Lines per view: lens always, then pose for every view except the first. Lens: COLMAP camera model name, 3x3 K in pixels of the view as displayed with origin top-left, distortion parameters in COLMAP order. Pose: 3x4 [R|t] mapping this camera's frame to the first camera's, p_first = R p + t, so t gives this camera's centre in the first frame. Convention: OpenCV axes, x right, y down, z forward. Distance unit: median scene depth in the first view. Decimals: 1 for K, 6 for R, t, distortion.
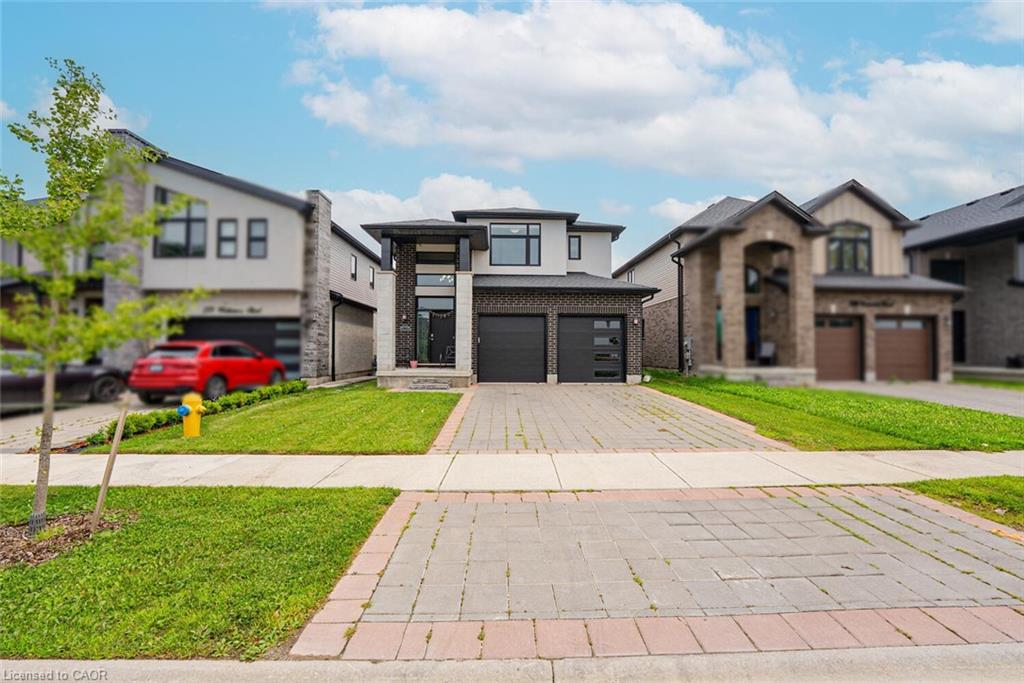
lens RADIAL K [[421.0, 0, 514.3], [0, 421.0, 344.7], [0, 0, 1]] dist [-0.023919, 0.001118]
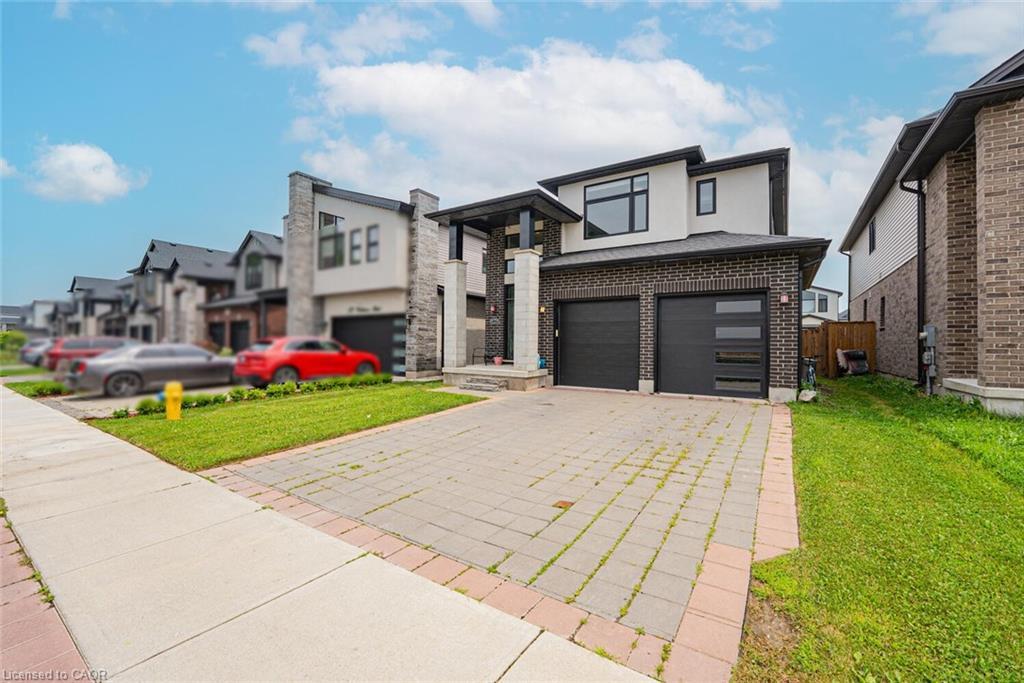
lens RADIAL K [[421.0, 0, 509.8], [0, 421.0, 343.9], [0, 0, 1]] dist [-0.023919, 0.001118]
pose [[0.819282, 0.003370, -0.573381, 0.317988], [0.003423, 0.999936, 0.010767, 0.000867], [0.573381, -0.010784, 0.819218, 0.293015]]
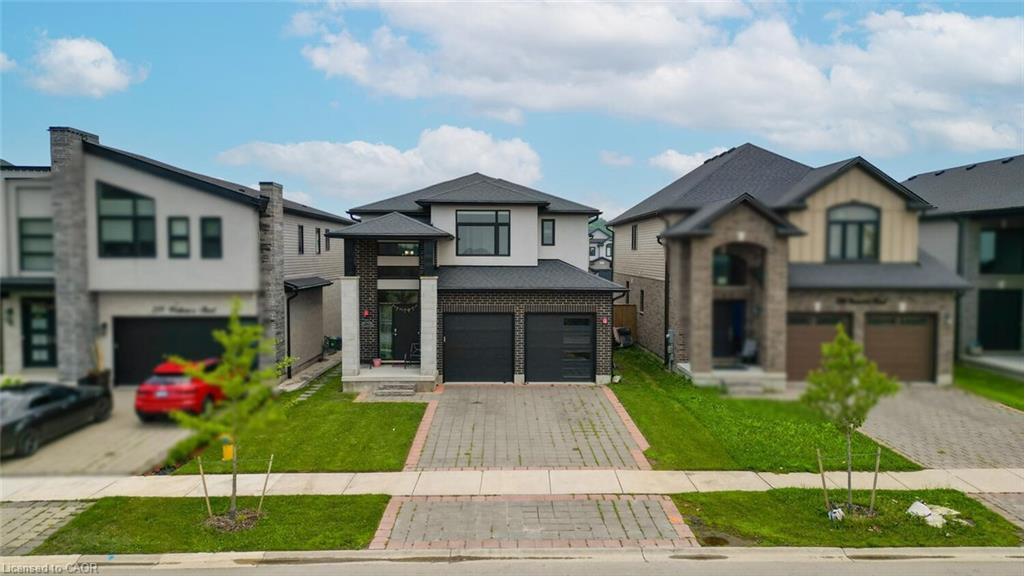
lens RADIAL K [[714.6, 0, 516.2], [0, 714.6, 291.0], [0, 0, 1]] dist [0.064752, -0.007362]
pose [[0.999991, -0.000709, -0.004236, 0.092797], [0.000990, 0.997775, 0.066666, -0.241507], [0.004179, -0.066670, 0.997766, -0.665918]]
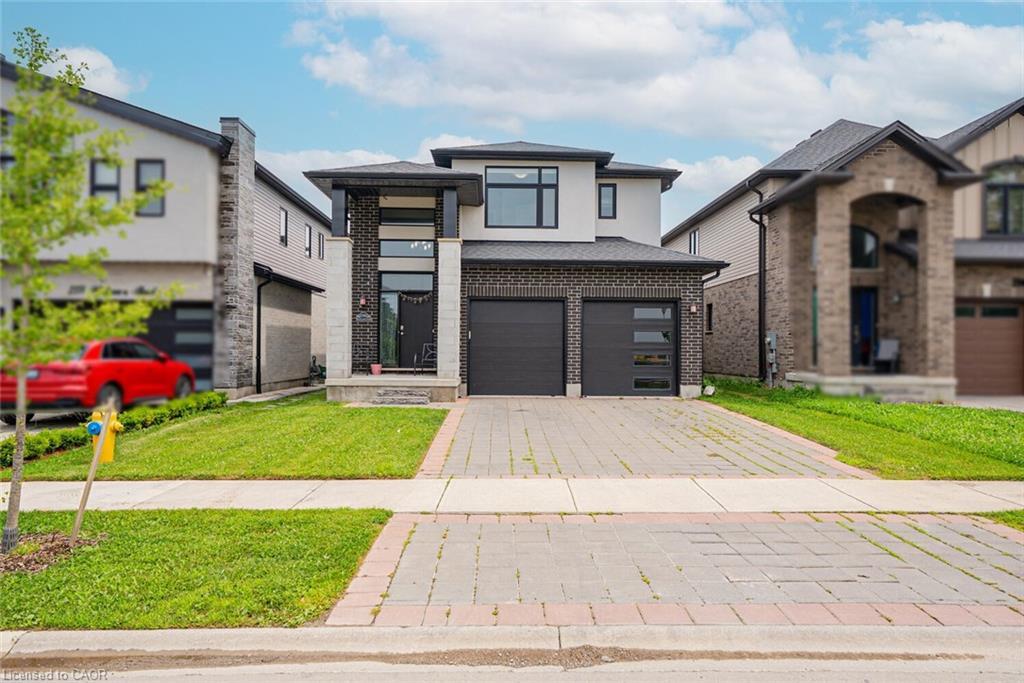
lens RADIAL K [[671.7, 0, 515.8], [0, 671.7, 341.4], [0, 0, 1]] dist [0.025788, 0.002208]
pose [[0.999991, 0.002532, -0.003408, -0.003328], [-0.002520, 0.999991, 0.003444, -0.004470], [0.003416, -0.003435, 0.999988, -0.127252]]
